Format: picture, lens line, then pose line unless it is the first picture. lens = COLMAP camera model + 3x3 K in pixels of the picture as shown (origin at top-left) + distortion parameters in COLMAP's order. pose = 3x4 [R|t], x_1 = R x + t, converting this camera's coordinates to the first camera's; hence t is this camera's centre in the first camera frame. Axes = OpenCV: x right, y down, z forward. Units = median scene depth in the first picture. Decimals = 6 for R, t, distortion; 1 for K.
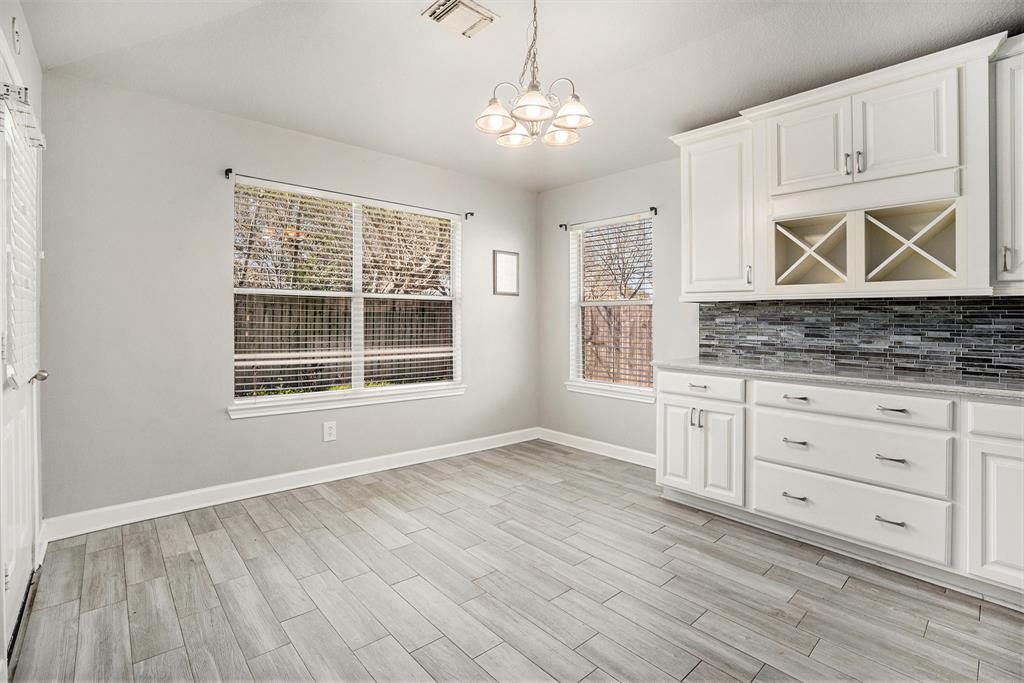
lens RADIAL K [[473.9, 0, 511.6], [0, 473.9, 324.1], [0, 0, 1]] dist [-0.000520, -0.000104]
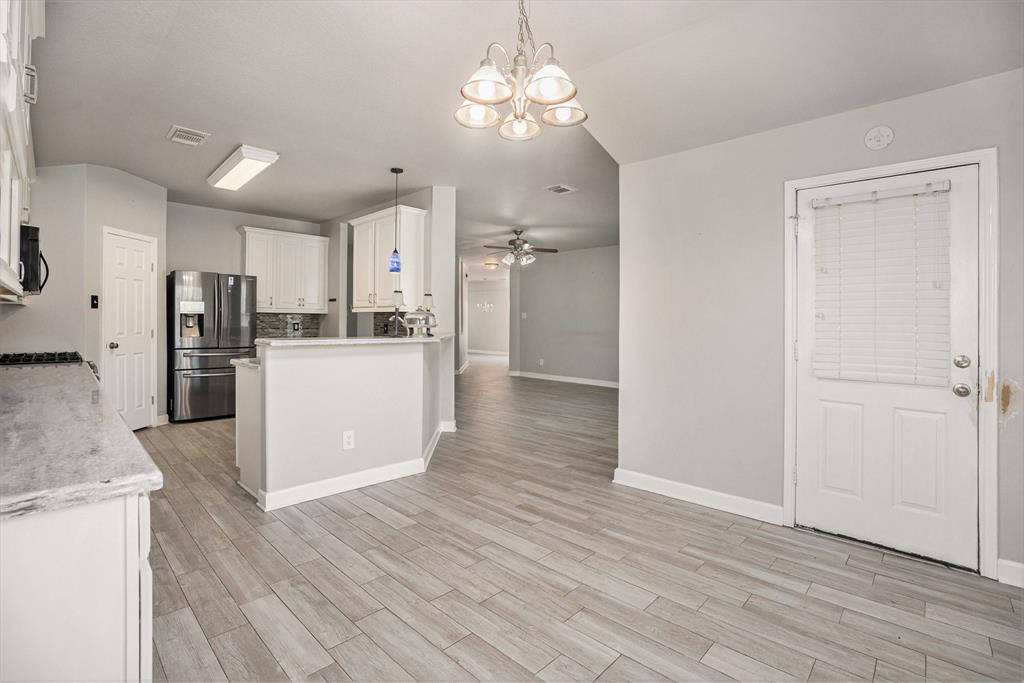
lens RADIAL K [[473.9, 0, 511.6], [0, 473.9, 324.1], [0, 0, 1]] dist [-0.000520, -0.000104]
pose [[-0.995741, -0.029846, -0.087228, 0.162755], [-0.029854, 0.999554, -0.001211, -0.014243], [0.087226, 0.001398, -0.996188, 1.982117]]
